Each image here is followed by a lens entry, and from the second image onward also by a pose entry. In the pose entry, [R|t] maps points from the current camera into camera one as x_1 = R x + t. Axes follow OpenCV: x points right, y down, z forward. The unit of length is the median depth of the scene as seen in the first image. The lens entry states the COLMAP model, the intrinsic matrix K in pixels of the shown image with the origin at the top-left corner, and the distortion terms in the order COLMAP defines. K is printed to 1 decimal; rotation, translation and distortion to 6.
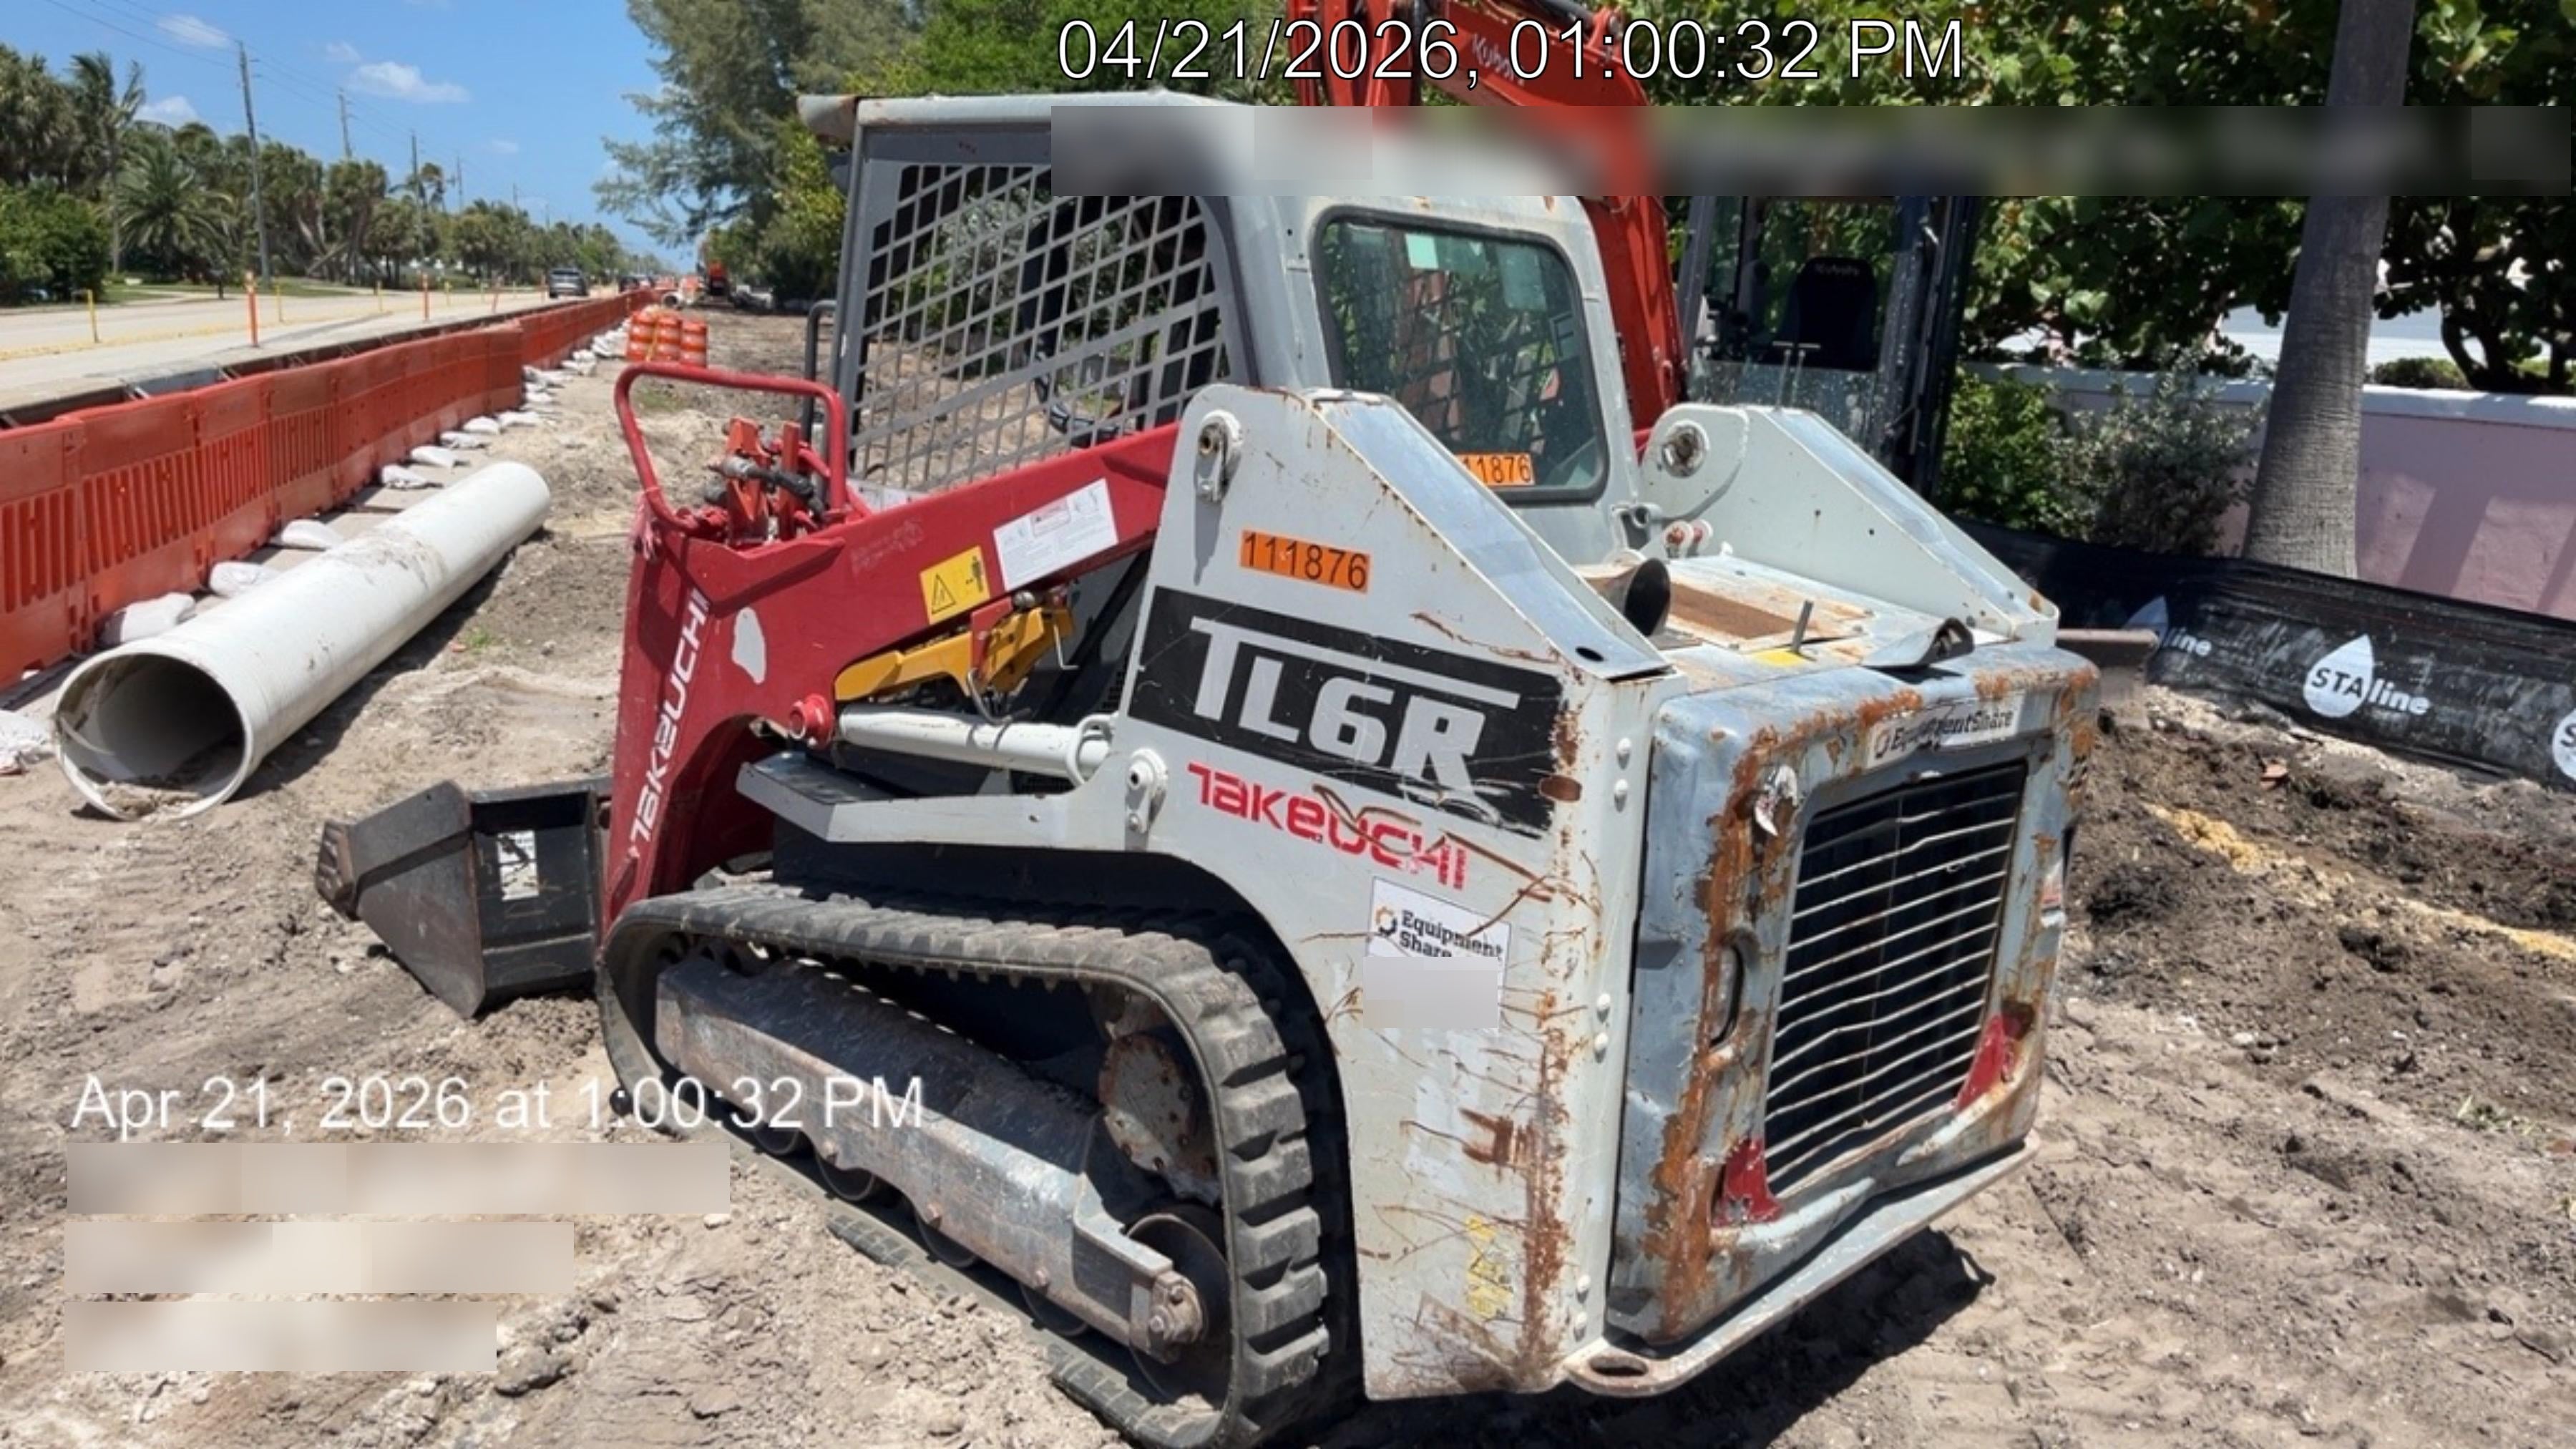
lens RADIAL K [[1965.8, 0, 1288.0], [0, 1965.8, 724.5], [0, 0, 1]] dist [0.054798, -0.395671]
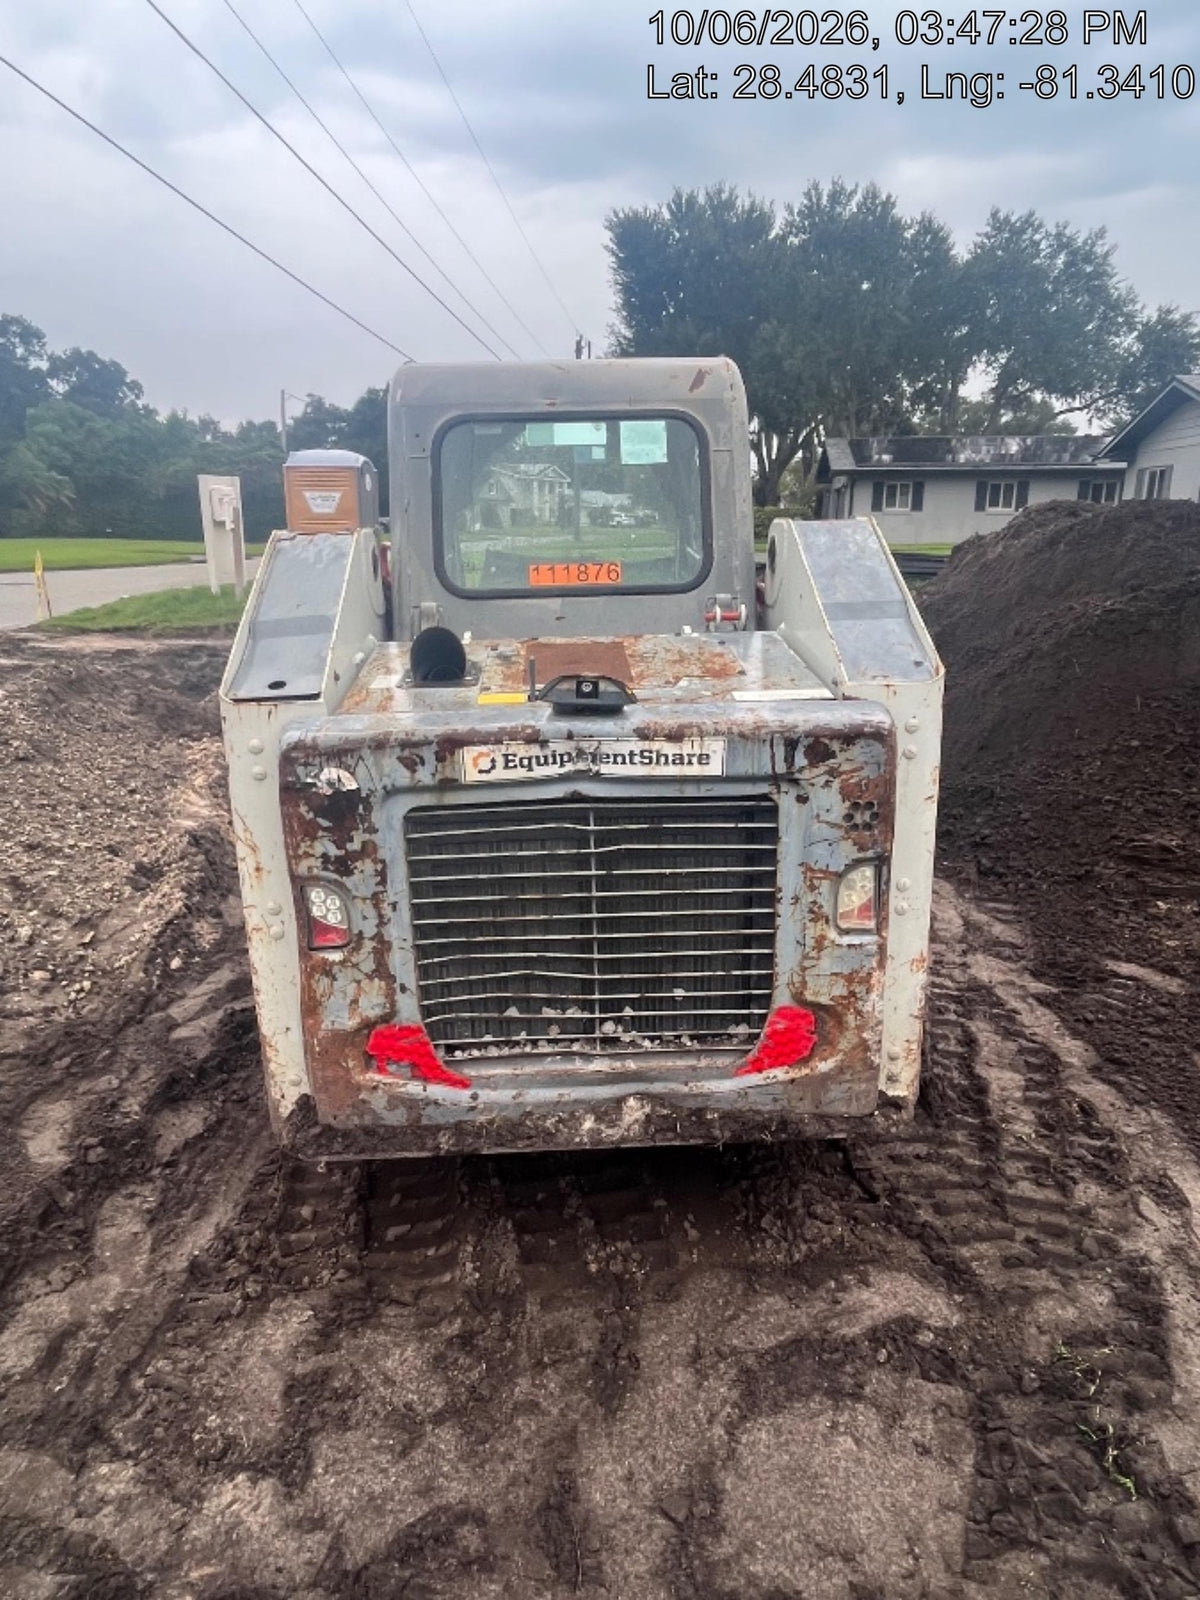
lens RADIAL K [[943.0, 0, 587.1], [0, 943.0, 807.3], [0, 0, 1]] dist [-0.022407, 0.000150]
pose [[0.700269, 0.121824, -0.703408, 0.807143], [-0.069554, 0.992287, 0.102612, -0.031122], [0.710483, -0.022931, 0.703341, 0.608522]]
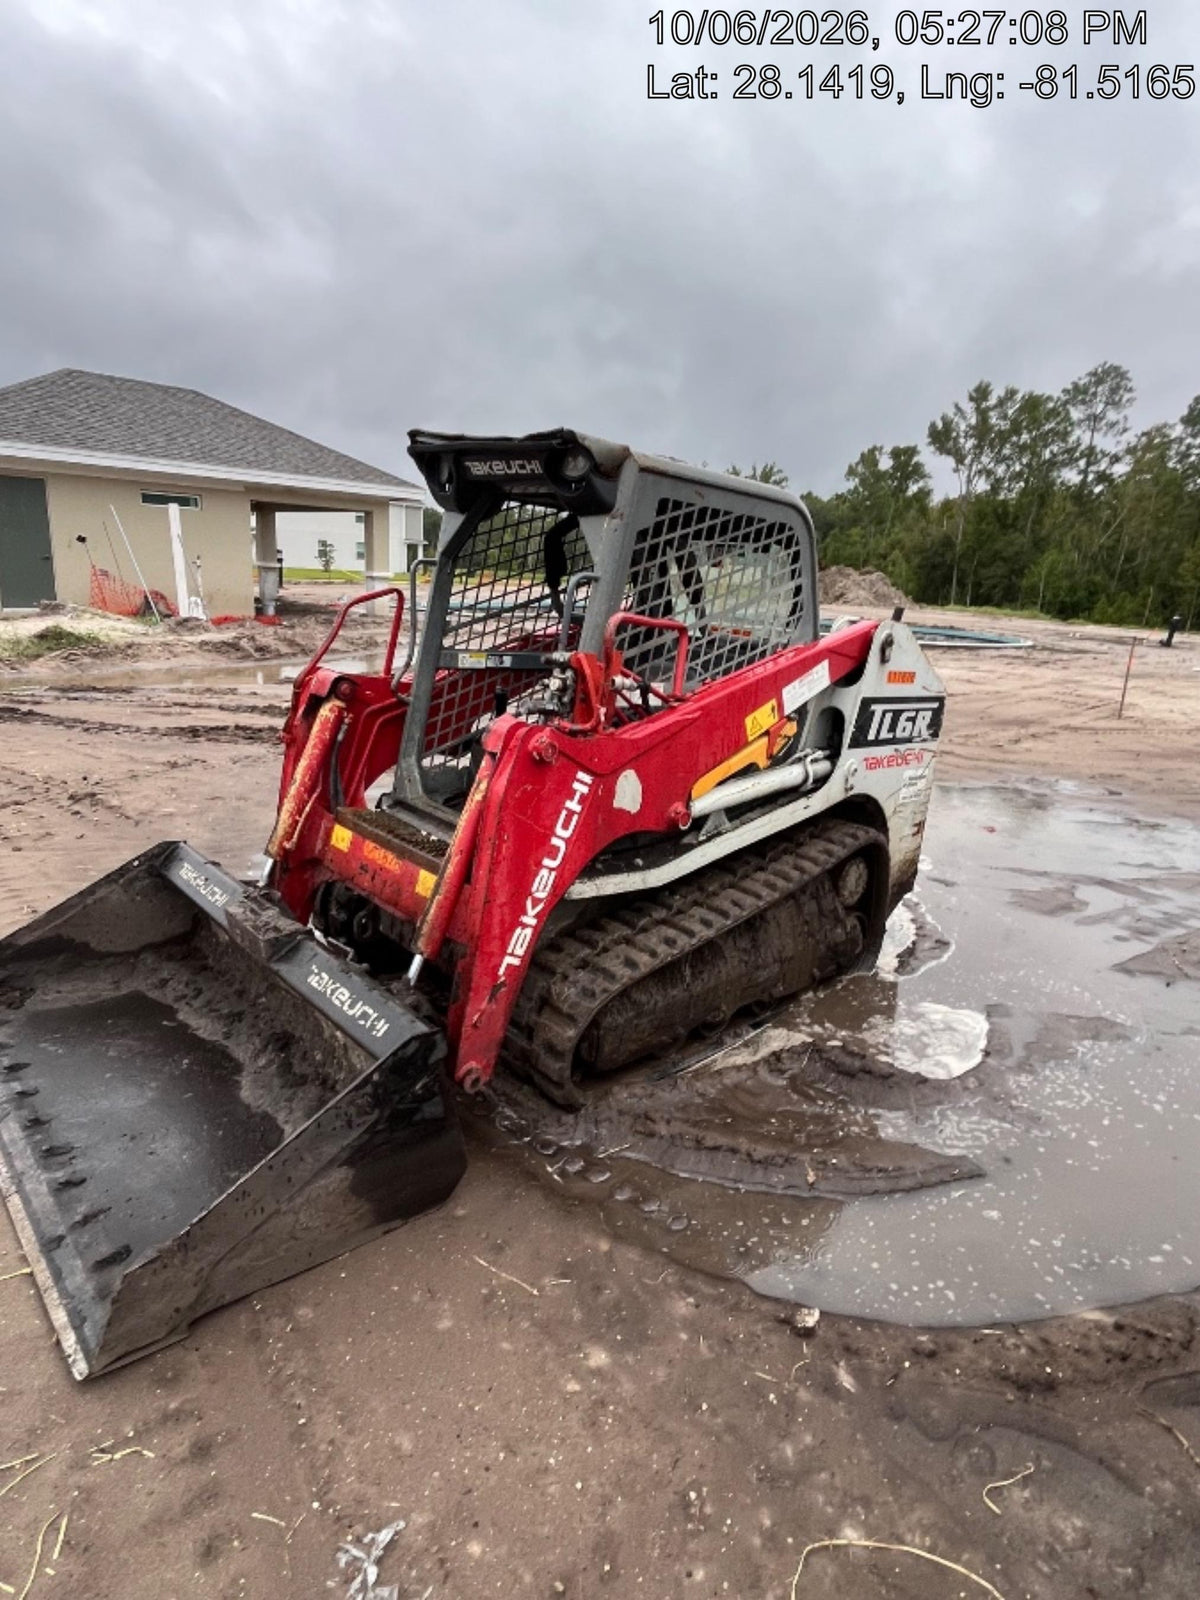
lens RADIAL K [[918.0, 0, 602.8], [0, 918.0, 778.2], [0, 0, 1]] dist [-0.076962, 0.000179]
pose [[0.057929, -0.285753, 0.956551, -1.405482], [0.104600, 0.954623, 0.278842, -0.374996], [-0.992826, 0.083902, 0.085190, 1.357242]]
